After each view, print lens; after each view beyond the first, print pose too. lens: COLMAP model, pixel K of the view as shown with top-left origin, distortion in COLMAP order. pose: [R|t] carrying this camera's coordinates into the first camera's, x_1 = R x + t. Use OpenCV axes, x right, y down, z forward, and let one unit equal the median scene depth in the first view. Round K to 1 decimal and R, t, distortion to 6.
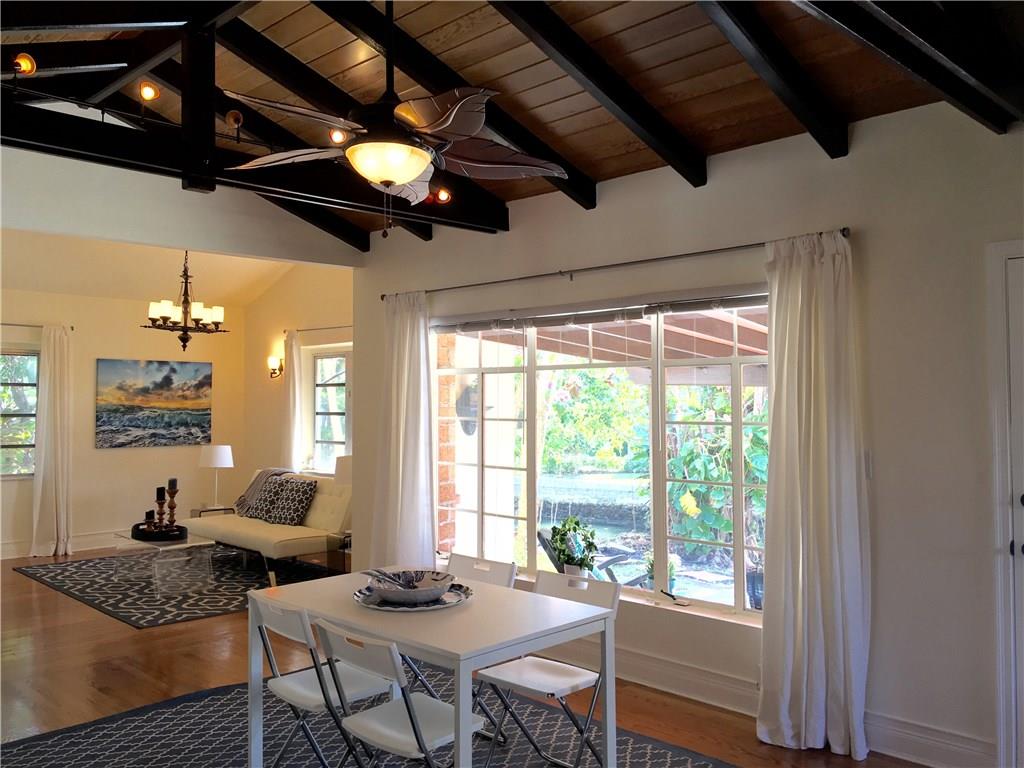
lens RADIAL K [[865.4, 0, 505.7], [0, 865.4, 368.2], [0, 0, 1]] dist [0.068719, -0.078137]
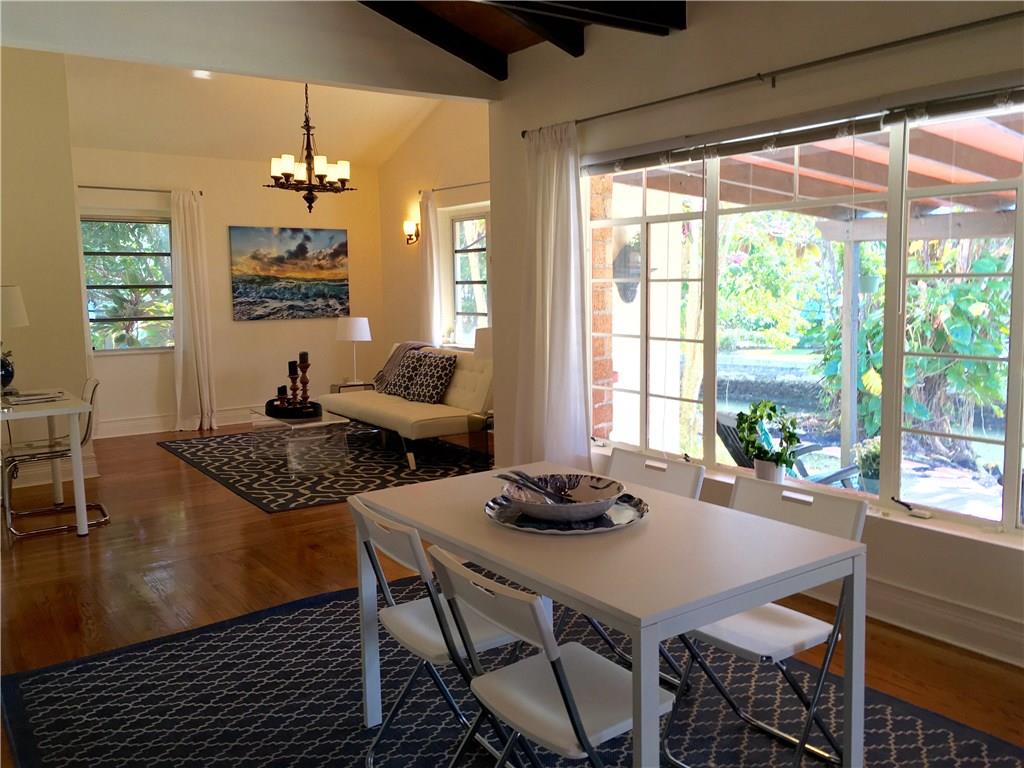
lens RADIAL K [[865.4, 0, 508.7], [0, 865.4, 373.2], [0, 0, 1]] dist [0.068719, -0.078137]
pose [[0.986095, 0.004399, -0.166127, -0.017835], [0.020124, 0.989133, 0.145642, 0.022200], [0.164962, -0.146960, 0.975290, 0.159850]]
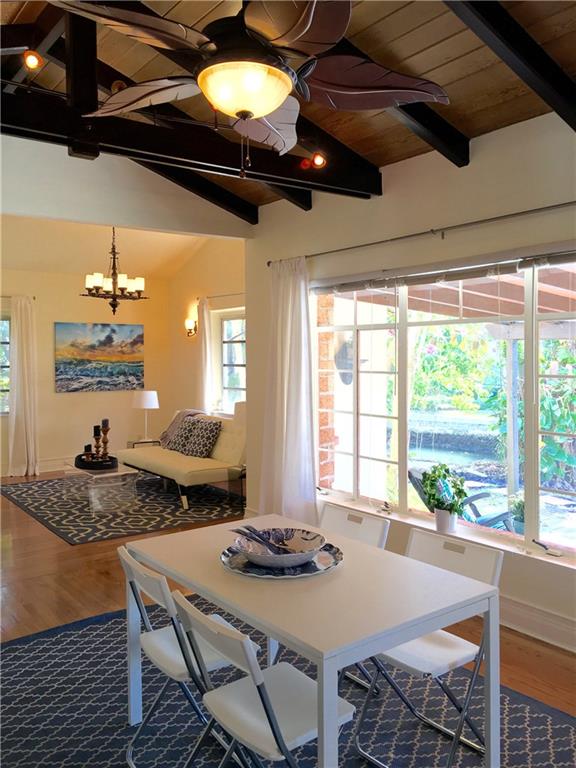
lens RADIAL K [[649.0, 0, 287.5], [0, 649.0, 374.1], [0, 0, 1]] dist [0.068719, -0.078137]
pose [[0.989970, -0.000432, -0.141280, 0.001812], [0.010221, 0.997594, 0.068570, 0.003830], [0.140911, -0.069327, 0.987592, 0.156530]]
